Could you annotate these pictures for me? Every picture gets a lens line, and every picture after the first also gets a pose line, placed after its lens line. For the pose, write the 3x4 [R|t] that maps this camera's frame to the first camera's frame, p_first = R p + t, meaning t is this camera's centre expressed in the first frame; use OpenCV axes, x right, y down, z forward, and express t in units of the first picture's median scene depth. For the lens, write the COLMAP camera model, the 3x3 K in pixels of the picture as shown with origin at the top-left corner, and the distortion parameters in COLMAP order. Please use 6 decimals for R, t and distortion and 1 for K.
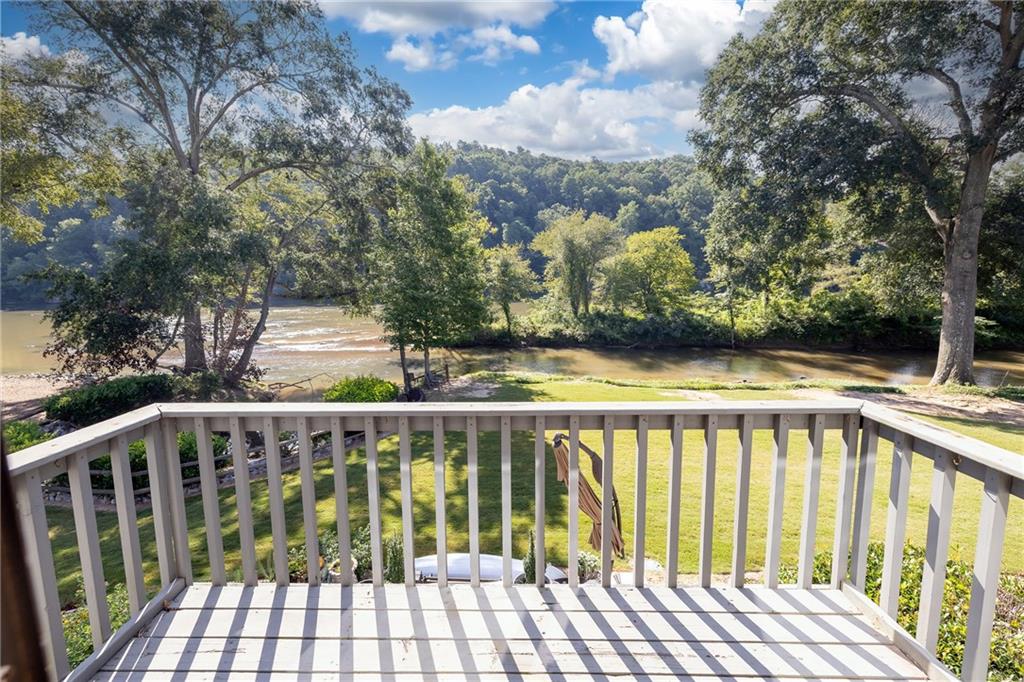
lens RADIAL K [[429.3, 0, 510.6], [0, 429.3, 338.1], [0, 0, 1]] dist [0.003167, -0.000231]
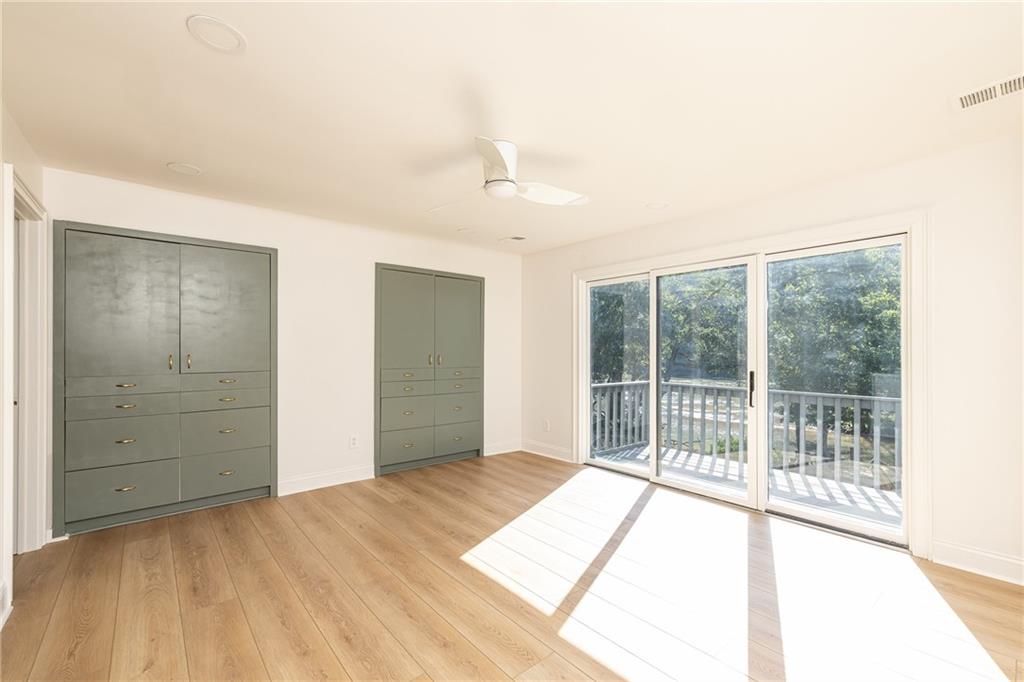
lens RADIAL K [[438.4, 0, 512.0], [0, 438.4, 341.0], [0, 0, 1]] dist [0.000425, 0.000142]
pose [[0.654877, -0.000572, -0.755735, 0.039059], [-0.122459, 0.986704, -0.106863, 0.013504], [0.745748, 0.162528, 0.646099, -0.075768]]
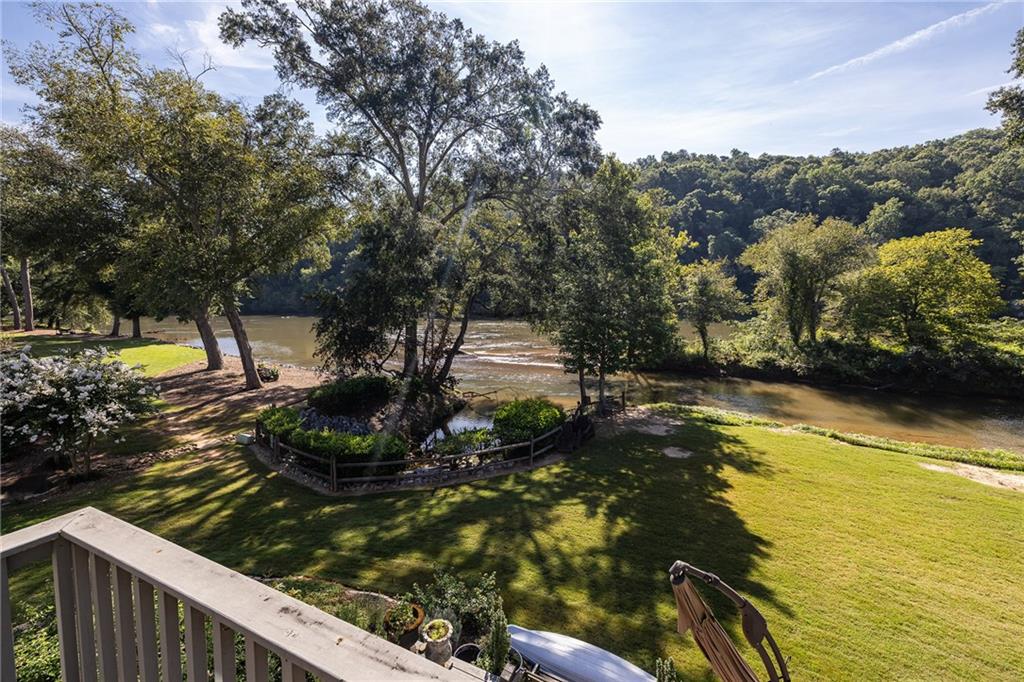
lens RADIAL K [[429.3, 0, 510.6], [0, 429.3, 338.1], [0, 0, 1]] dist [0.003167, -0.000231]
pose [[0.901499, 0.047383, -0.430179, 0.014299], [-0.063196, 0.997747, -0.022538, -0.010236], [0.428142, 0.047504, 0.902462, 0.025362]]
